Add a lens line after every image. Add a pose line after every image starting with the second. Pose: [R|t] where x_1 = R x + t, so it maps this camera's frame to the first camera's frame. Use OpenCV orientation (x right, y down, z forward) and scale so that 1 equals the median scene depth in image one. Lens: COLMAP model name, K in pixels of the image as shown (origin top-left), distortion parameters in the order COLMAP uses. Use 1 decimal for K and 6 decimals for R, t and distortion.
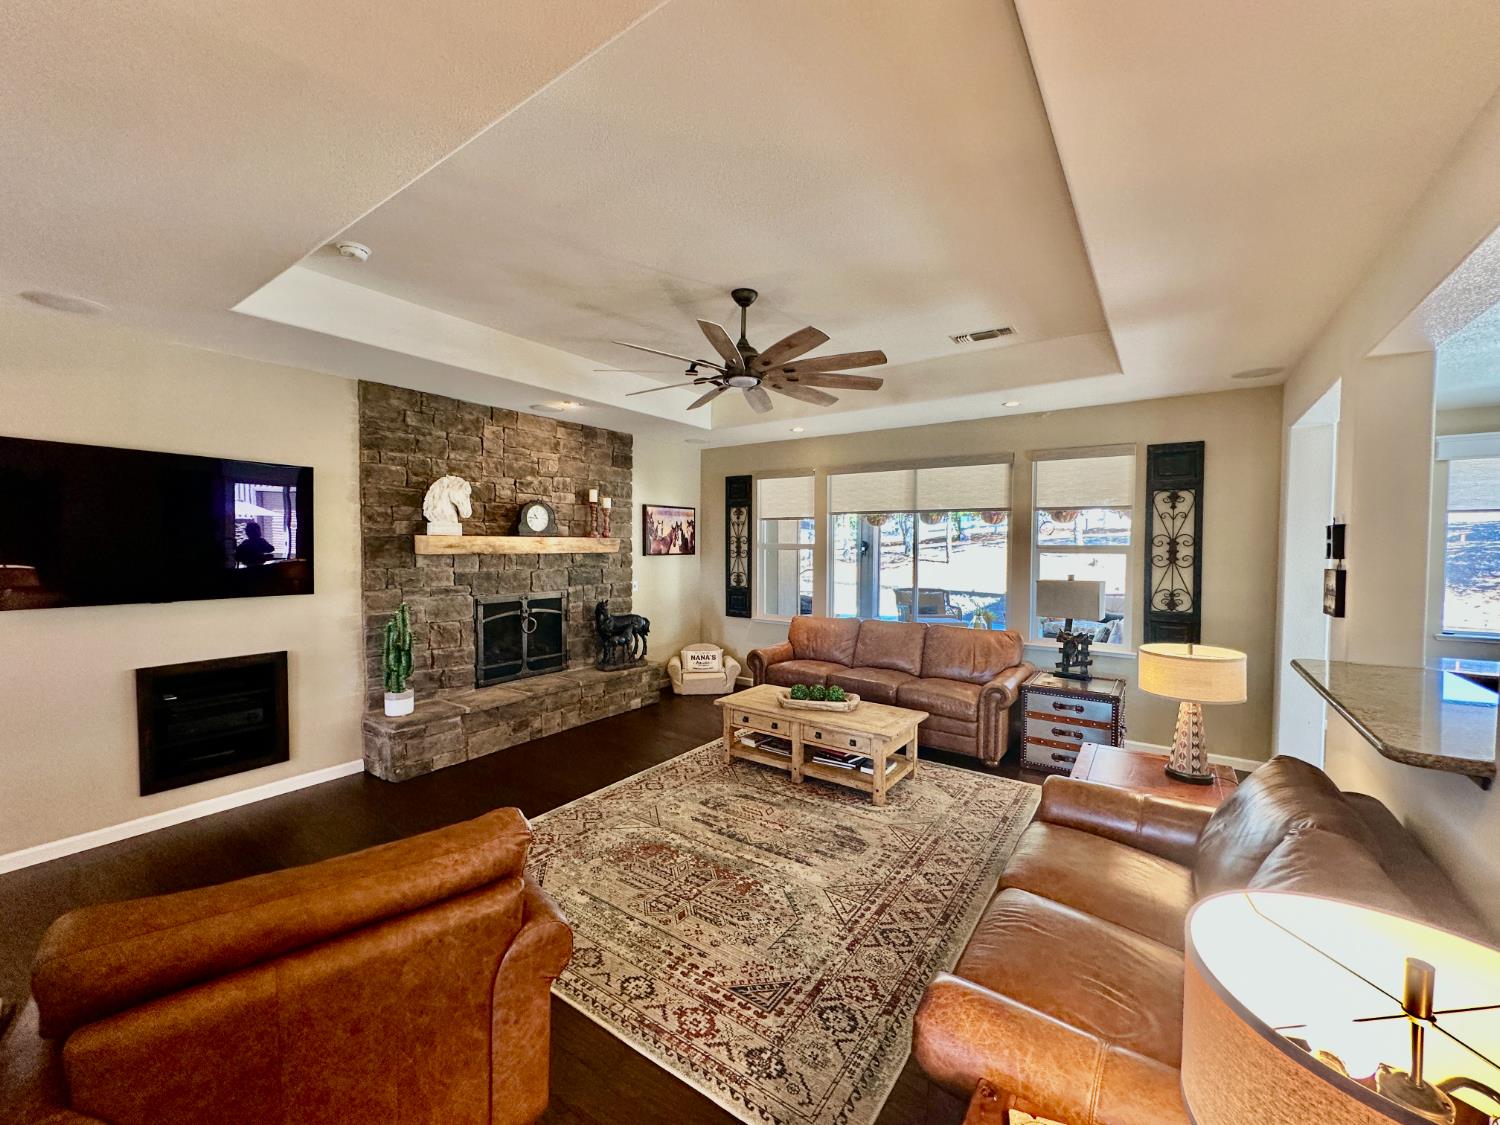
lens RADIAL K [[601.1, 0, 739.5], [0, 601.1, 567.9], [0, 0, 1]] dist [0.001428, 0.000034]
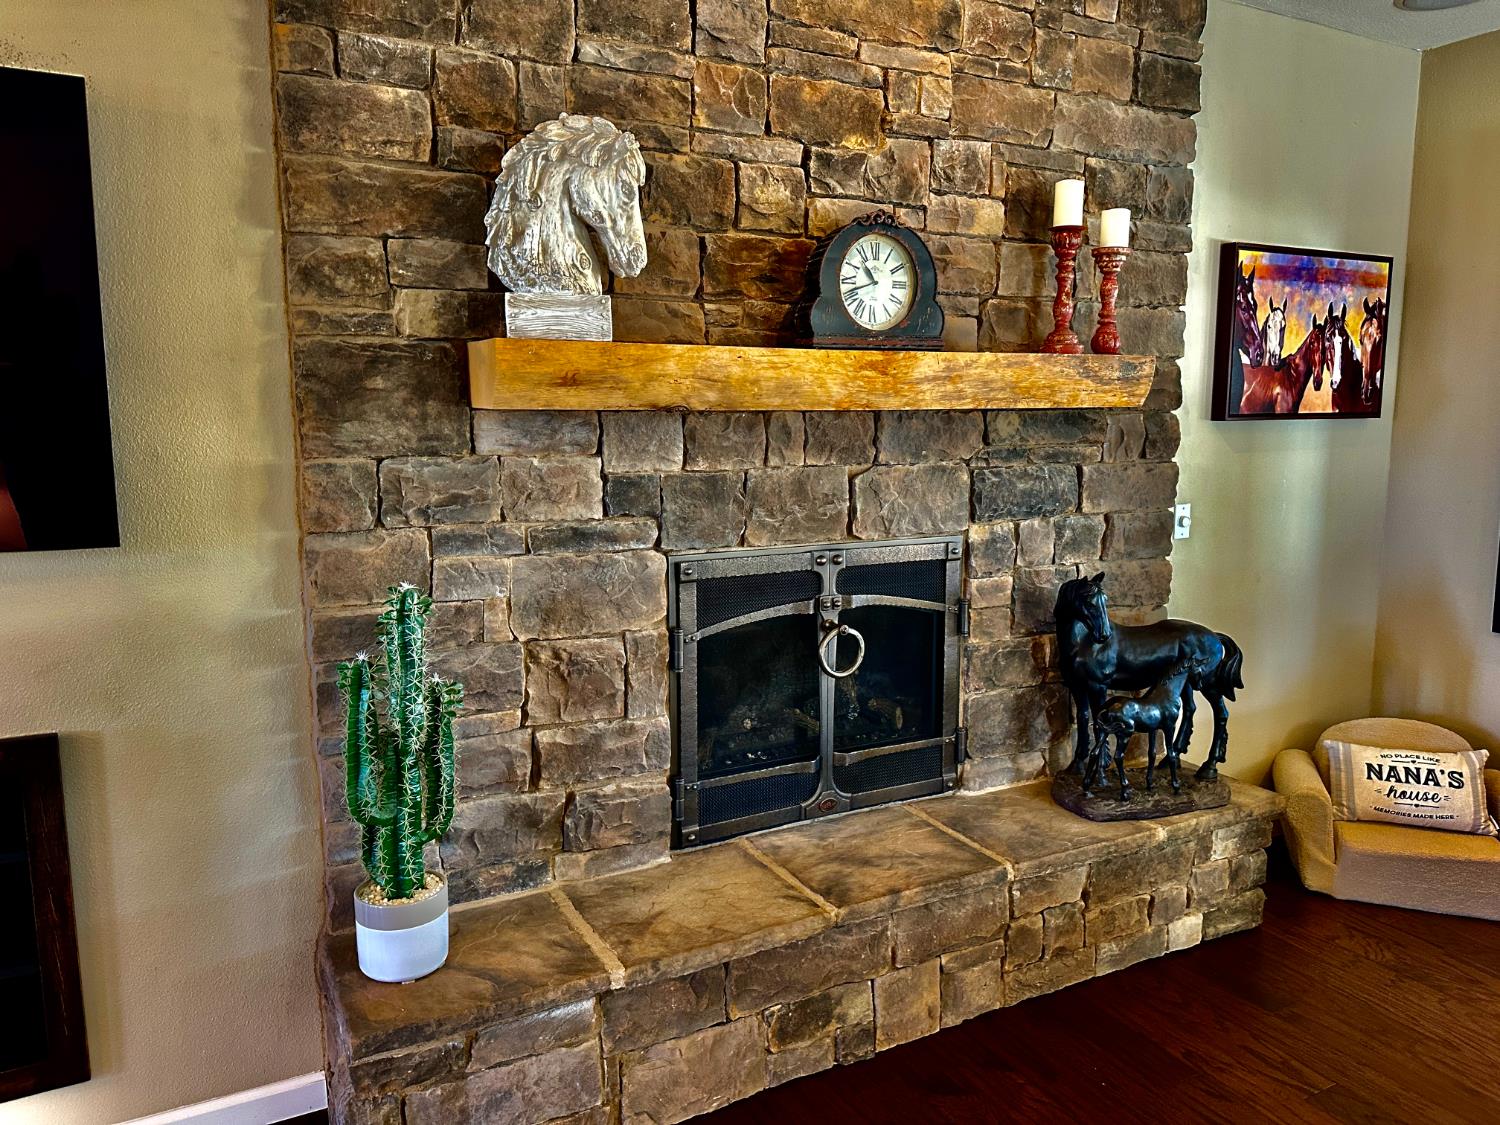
lens RADIAL K [[1065.4, 0, 741.2], [0, 1065.4, 560.8], [0, 0, 1]] dist [0.028124, -0.020964]
pose [[0.901196, 0.053615, -0.430083, -0.172796], [-0.010498, 0.994728, 0.102007, -0.003551], [0.433285, -0.087413, 0.897008, 0.517089]]
